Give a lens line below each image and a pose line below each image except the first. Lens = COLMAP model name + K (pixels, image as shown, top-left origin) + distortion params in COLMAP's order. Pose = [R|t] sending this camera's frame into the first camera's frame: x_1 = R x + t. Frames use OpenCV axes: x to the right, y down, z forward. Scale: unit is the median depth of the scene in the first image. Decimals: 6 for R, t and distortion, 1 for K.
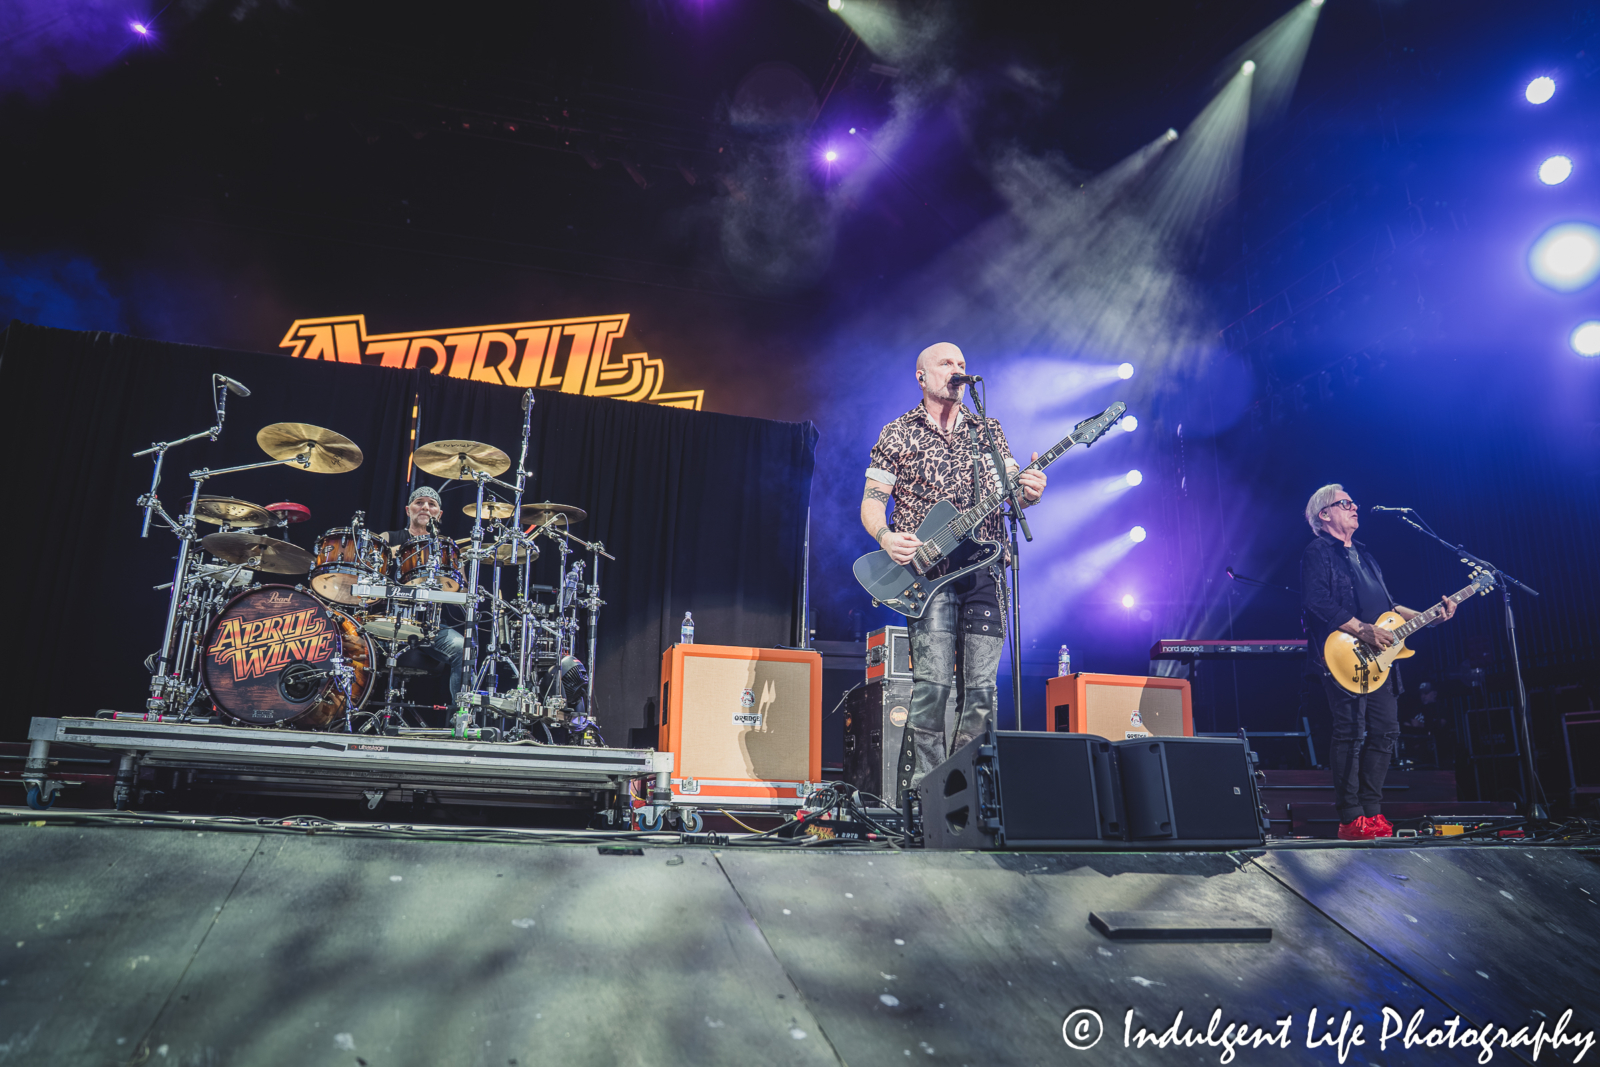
lens RADIAL K [[1100.9, 0, 784.9], [0, 1100.9, 538.7], [0, 0, 1]] dist [-0.135649, 0.099728]
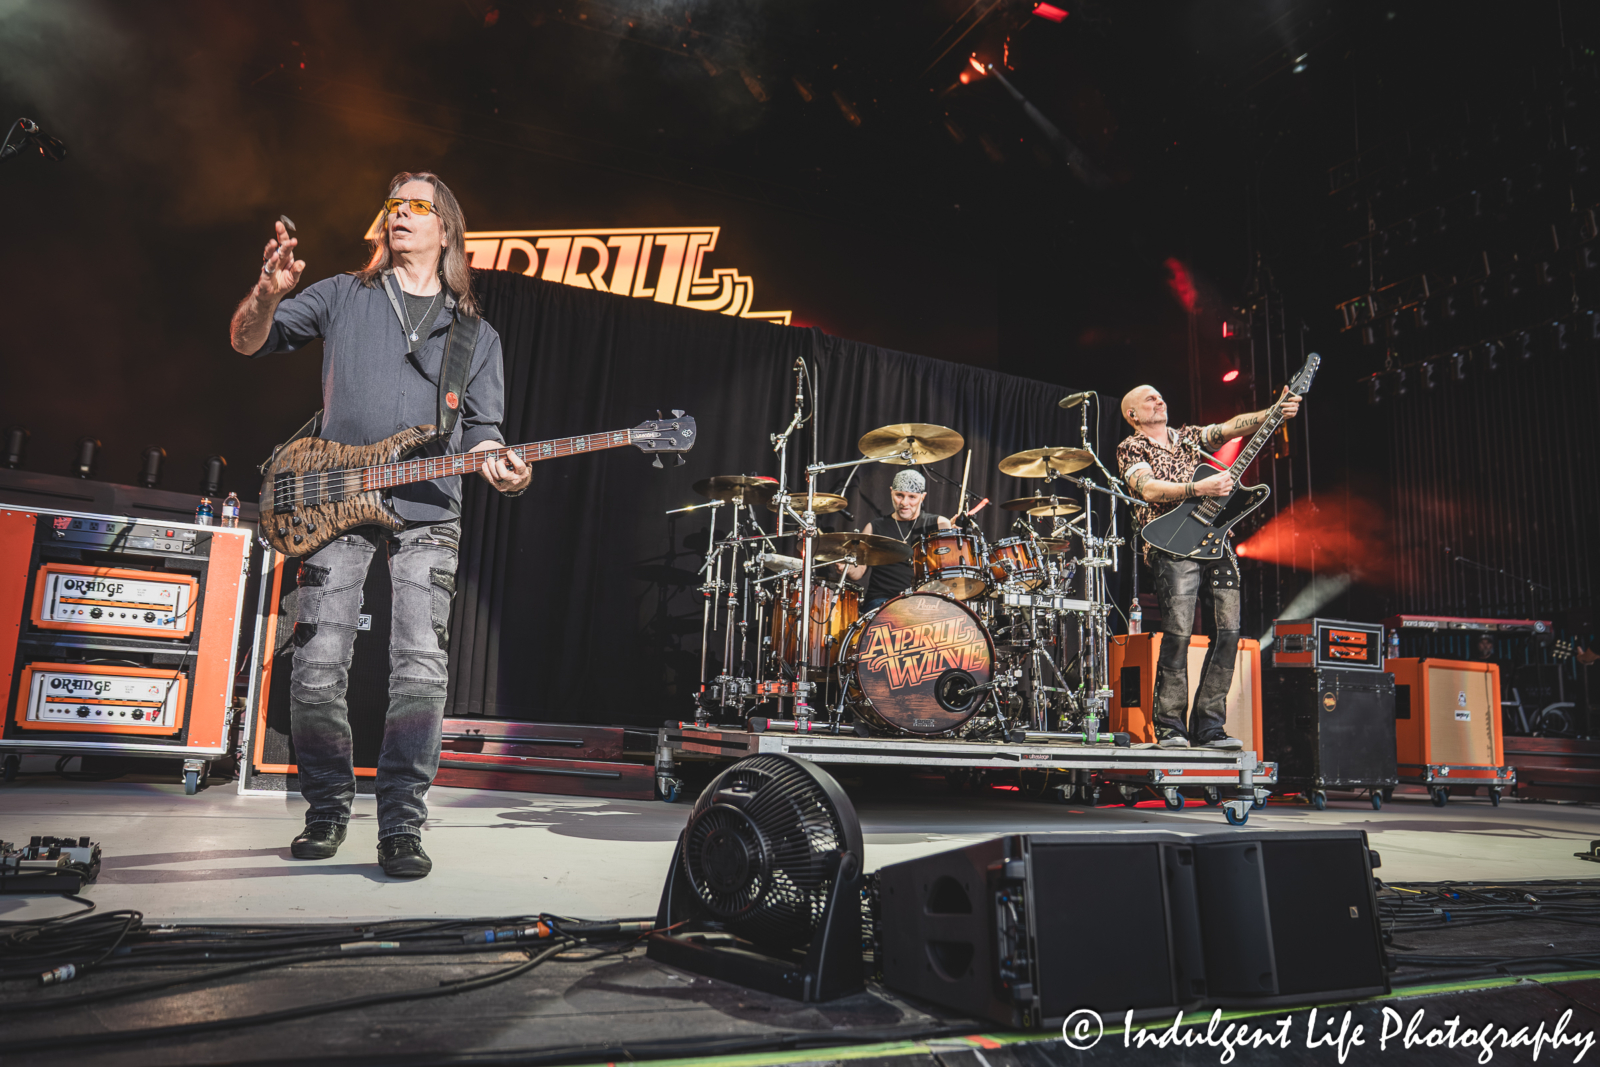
lens RADIAL K [[1100.9, 0, 784.9], [0, 1100.9, 538.7], [0, 0, 1]] dist [-0.135649, 0.099728]
pose [[0.991797, 0.040768, 0.121147, -0.210646], [-0.052466, 0.994094, 0.095000, -0.027405], [-0.116559, -0.100576, 0.988078, 0.006358]]
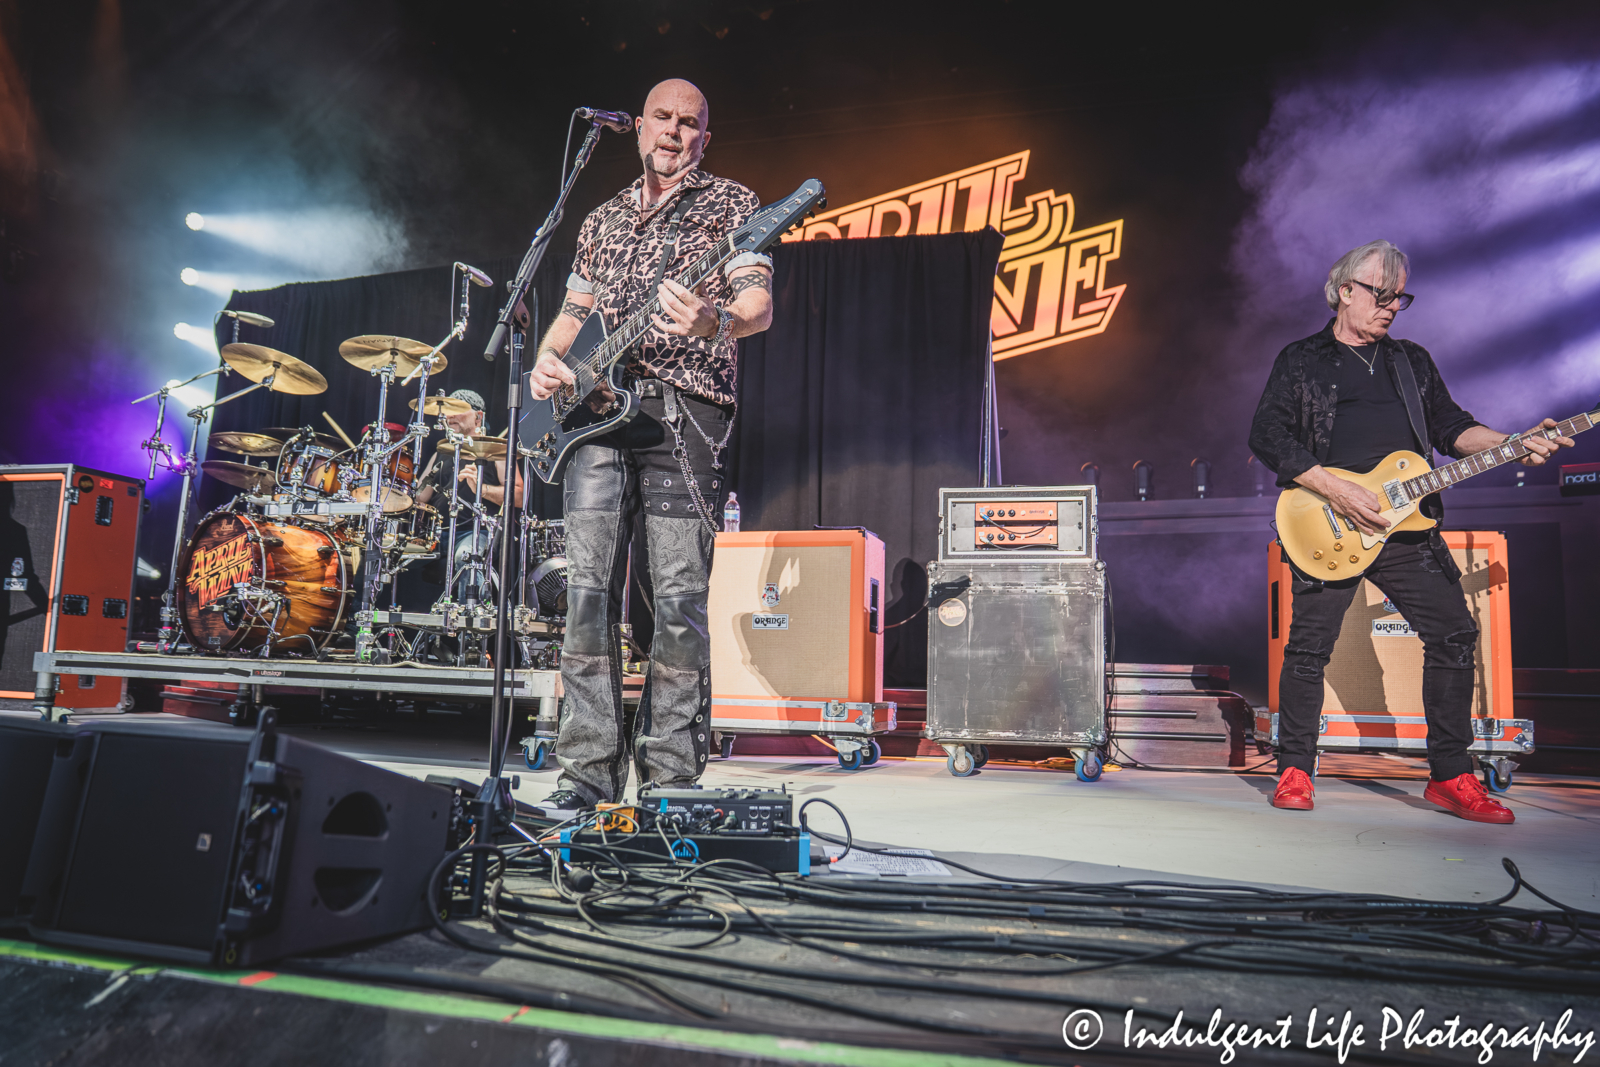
lens RADIAL K [[1100.9, 0, 784.9], [0, 1100.9, 538.7], [0, 0, 1]] dist [-0.135649, 0.099728]
pose [[0.847468, -0.065697, -0.526766, 0.144508], [0.124913, 0.989128, 0.077600, 0.016045], [0.515941, -0.131563, 0.846461, 0.122296]]
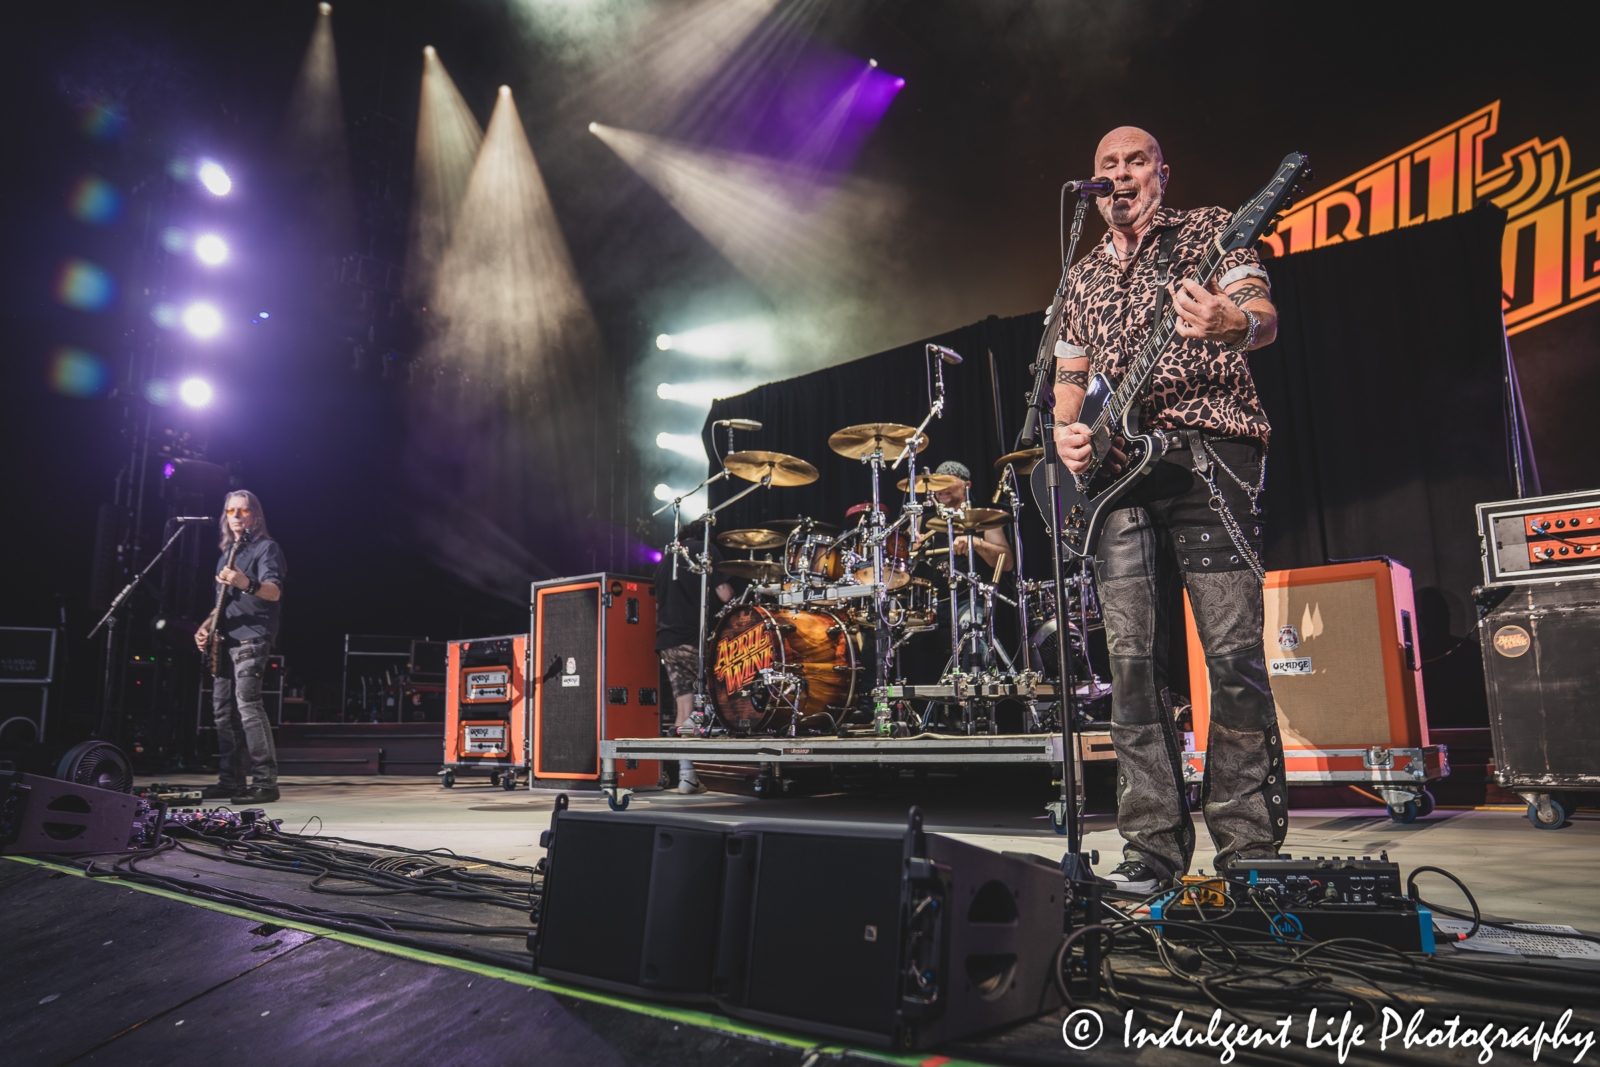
lens RADIAL K [[1100.9, 0, 784.9], [0, 1100.9, 538.7], [0, 0, 1]] dist [-0.135649, 0.099728]
pose [[0.560636, -0.173422, -0.809699, 0.137494], [0.237740, 0.970367, -0.043222, 0.010601], [0.793201, -0.168266, 0.585252, 0.112989]]
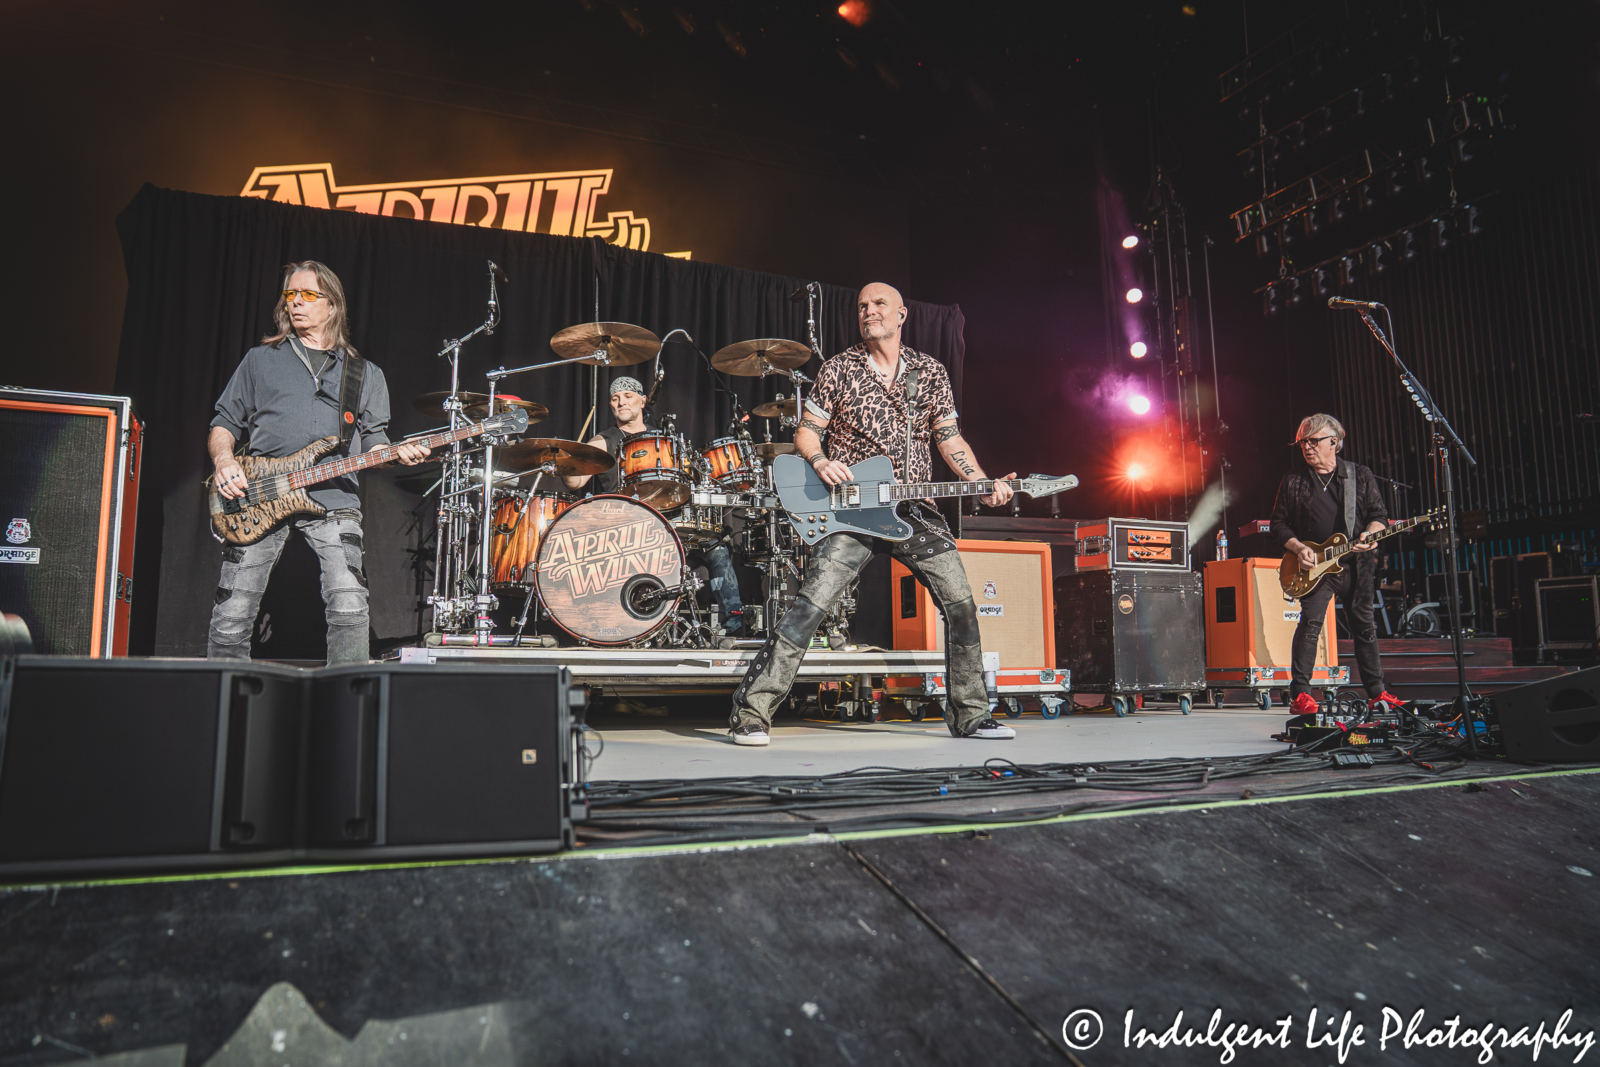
lens RADIAL K [[1100.9, 0, 794.9], [0, 1100.9, 536.6], [0, 0, 1]] dist [-0.132356, 0.096222]
pose [[0.990774, -0.011838, 0.135005, -0.128274], [-0.006027, 0.991343, 0.131161, -0.013864], [-0.135389, -0.130764, 0.982125, 0.008617]]
